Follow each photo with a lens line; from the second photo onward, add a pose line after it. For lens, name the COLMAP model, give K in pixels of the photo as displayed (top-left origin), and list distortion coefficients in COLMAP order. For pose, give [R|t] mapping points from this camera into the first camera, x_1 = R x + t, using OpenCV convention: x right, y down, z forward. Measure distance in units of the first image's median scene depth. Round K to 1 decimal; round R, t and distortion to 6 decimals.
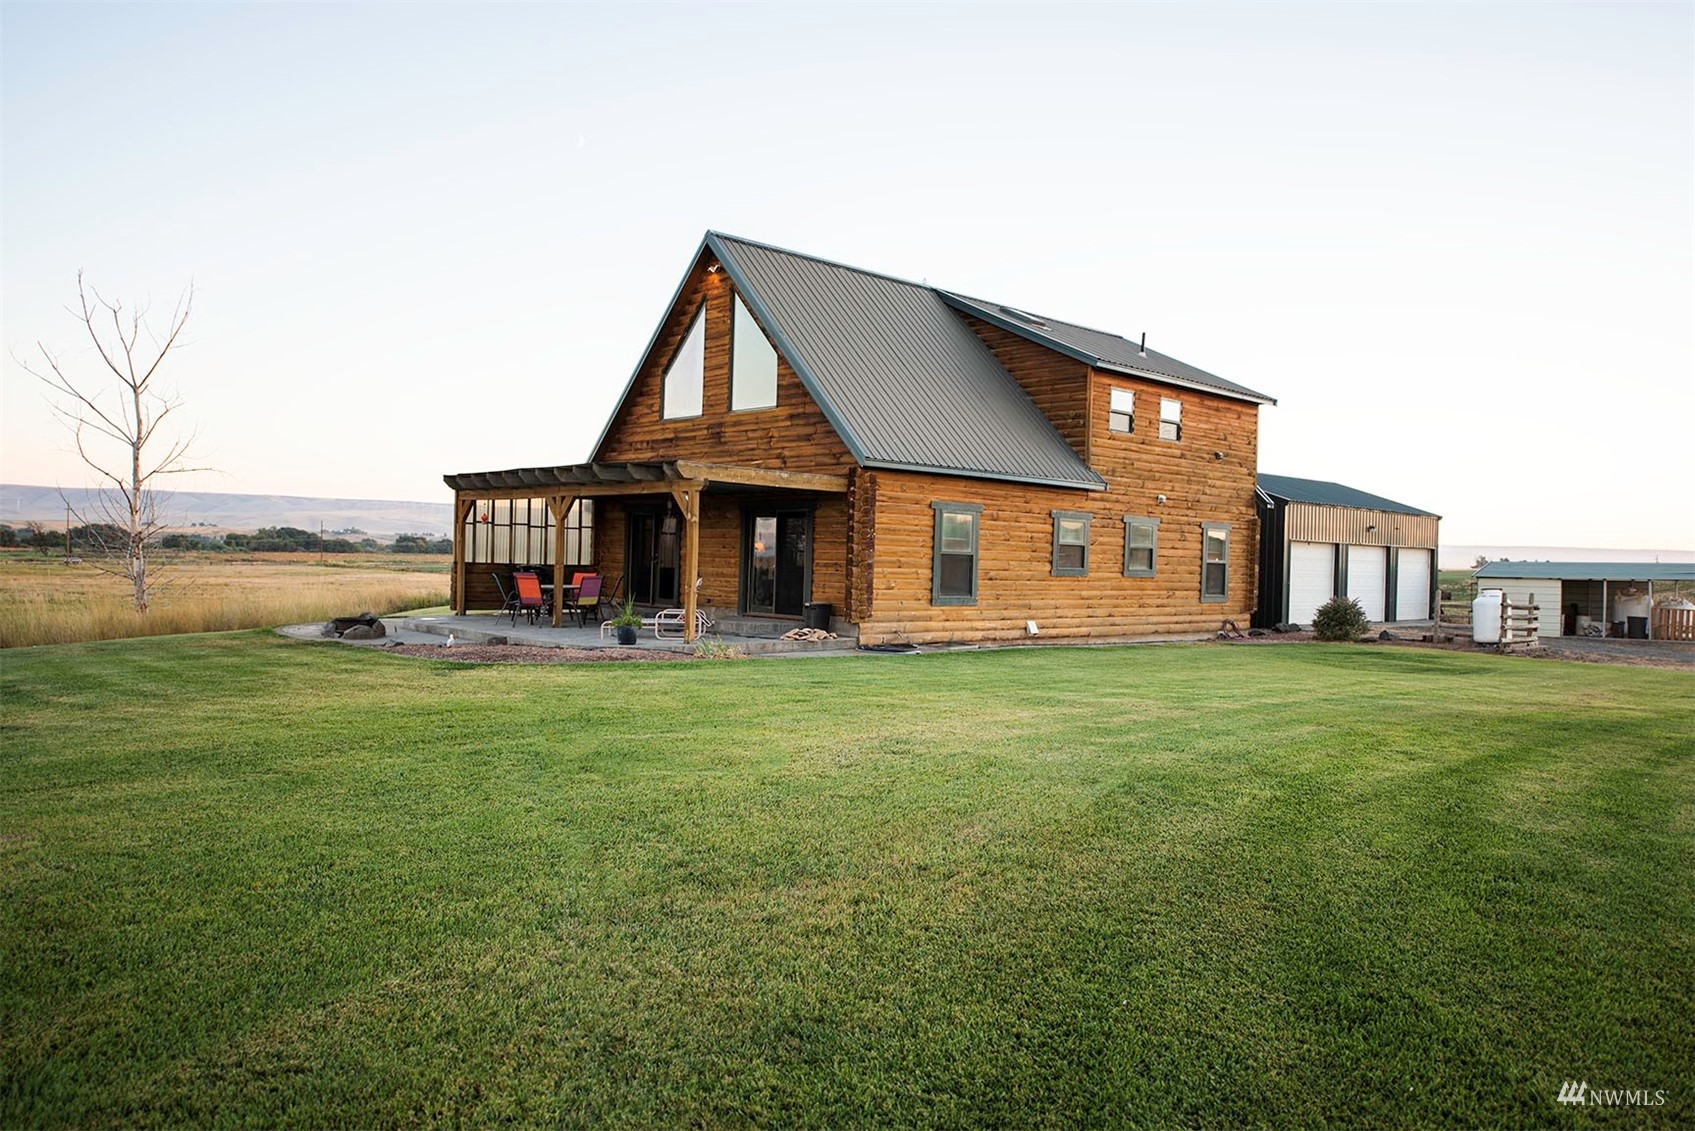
lens RADIAL K [[1230.6, 0, 847.5], [0, 1230.6, 565.5], [0, 0, 1]] dist [0.033412, 0.002743]
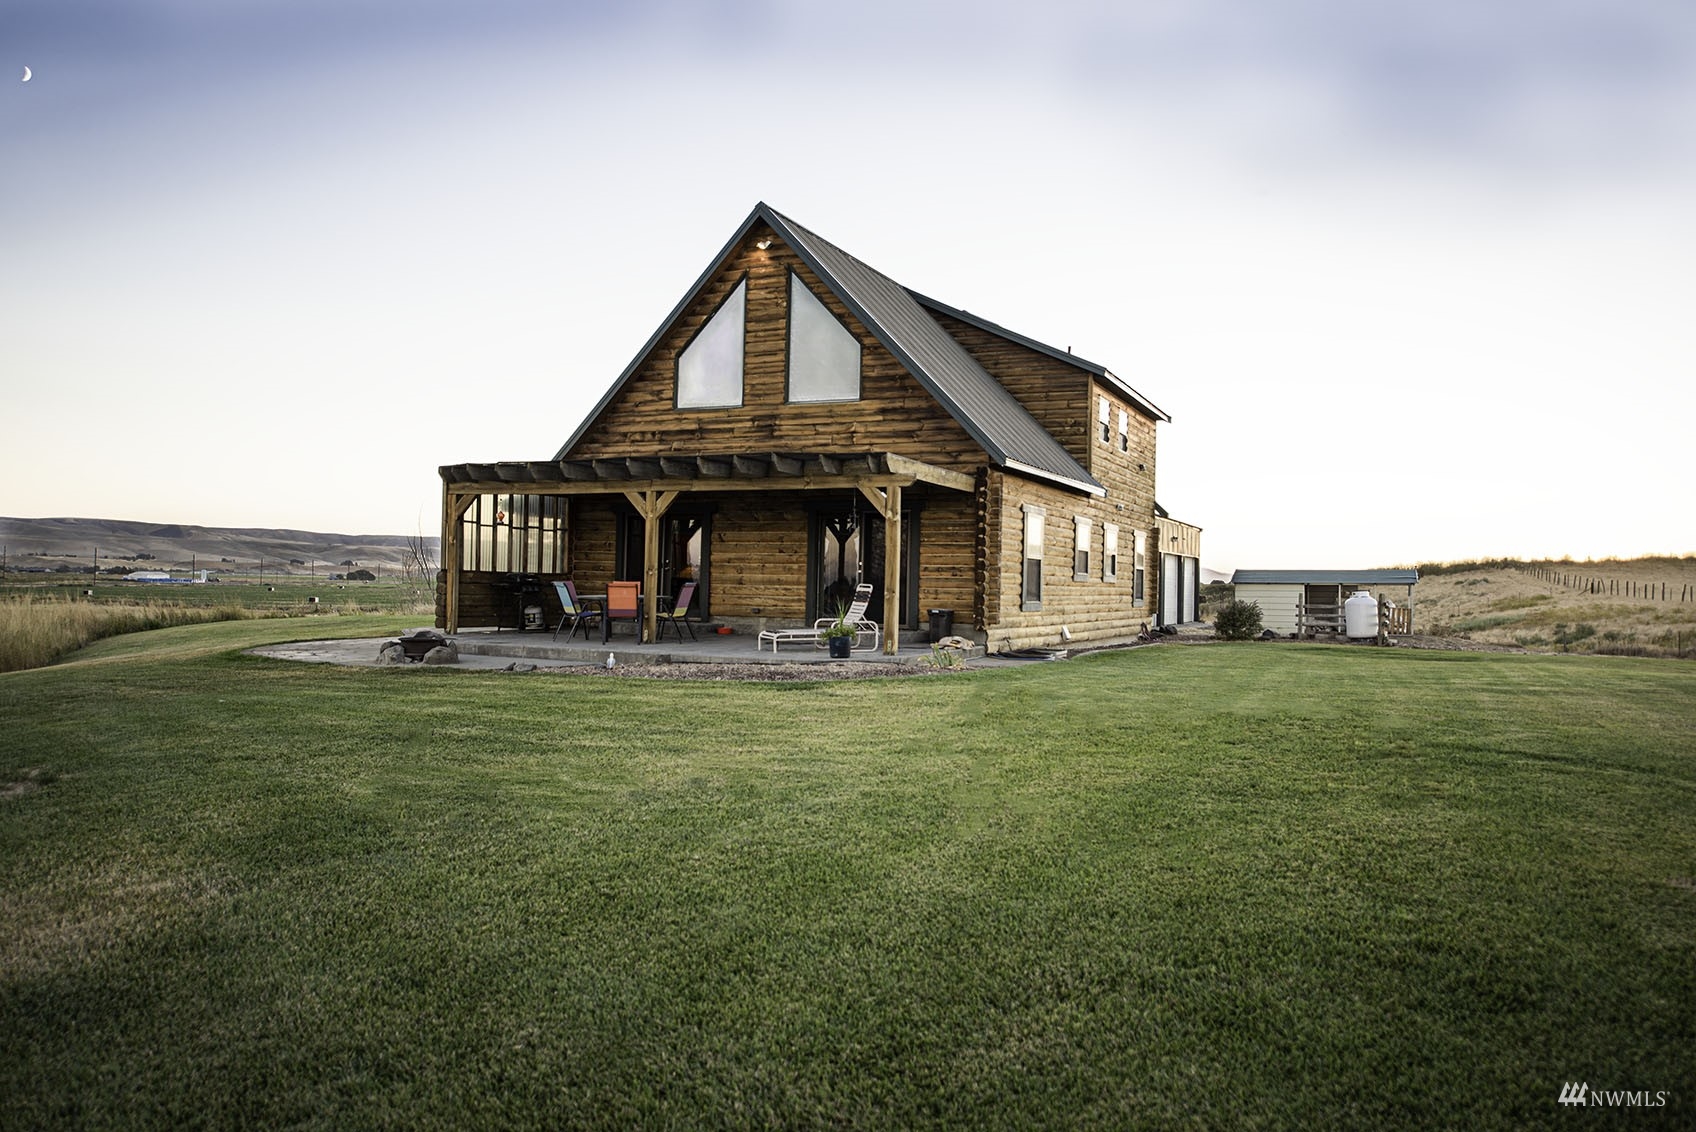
lens RADIAL K [[1231.3, 0, 848.0], [0, 1231.3, 566.0], [0, 0, 1]] dist [0.033412, 0.002743]
pose [[0.925353, -0.002471, 0.379099, -0.388344], [0.006550, 0.999934, -0.009472, 0.004605], [-0.379051, 0.011248, 0.925308, 0.136833]]
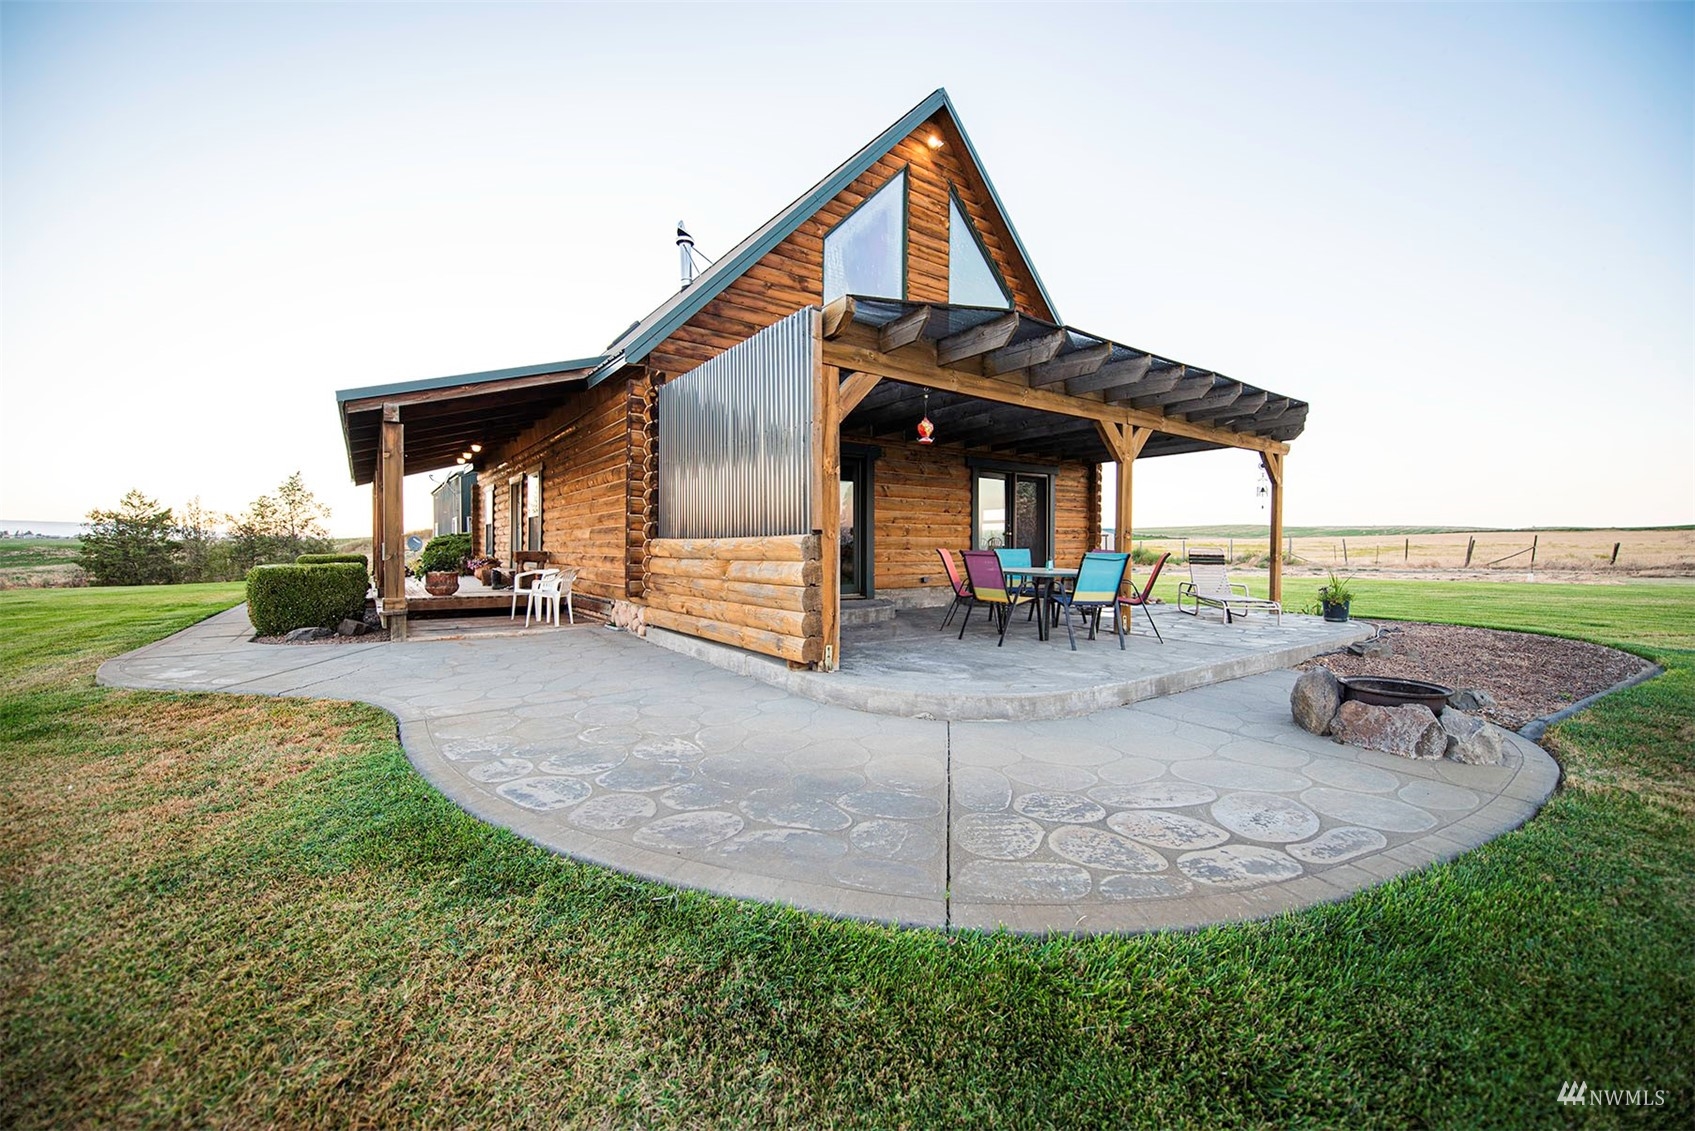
lens RADIAL K [[676.5, 0, 847.5], [0, 676.5, 565.5], [0, 0, 1]] dist [-0.009937, -0.004772]
pose [[0.115046, -0.056372, 0.991759, -0.527867], [0.002249, 0.998401, 0.056488, -0.004435], [-0.993358, -0.004268, 0.114989, 0.985592]]
